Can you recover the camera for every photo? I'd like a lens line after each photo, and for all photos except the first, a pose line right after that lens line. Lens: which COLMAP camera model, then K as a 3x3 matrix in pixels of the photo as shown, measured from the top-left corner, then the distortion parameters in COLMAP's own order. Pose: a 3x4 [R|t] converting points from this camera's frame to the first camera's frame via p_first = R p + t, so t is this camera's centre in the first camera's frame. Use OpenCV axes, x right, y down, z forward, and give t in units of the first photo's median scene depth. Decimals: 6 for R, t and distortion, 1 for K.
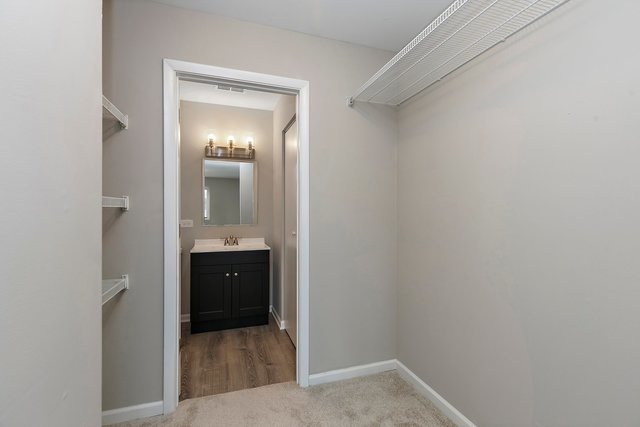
lens RADIAL K [[292.2, 0, 320.6], [0, 292.2, 212.4], [0, 0, 1]] dist [0.007148, -0.001534]
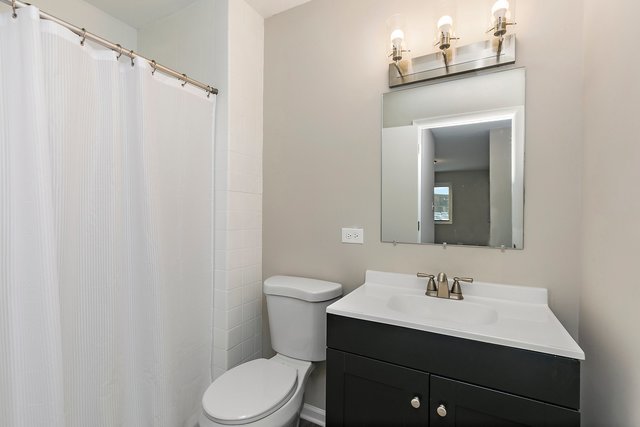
lens RADIAL K [[292.2, 0, 322.0], [0, 292.2, 212.8], [0, 0, 1]] dist [0.007148, -0.001534]
pose [[0.683814, 0.010062, -0.729587, -0.136339], [-0.007548, 0.999949, 0.006717, -0.002494], [0.729618, 0.000914, 0.683855, 0.628421]]
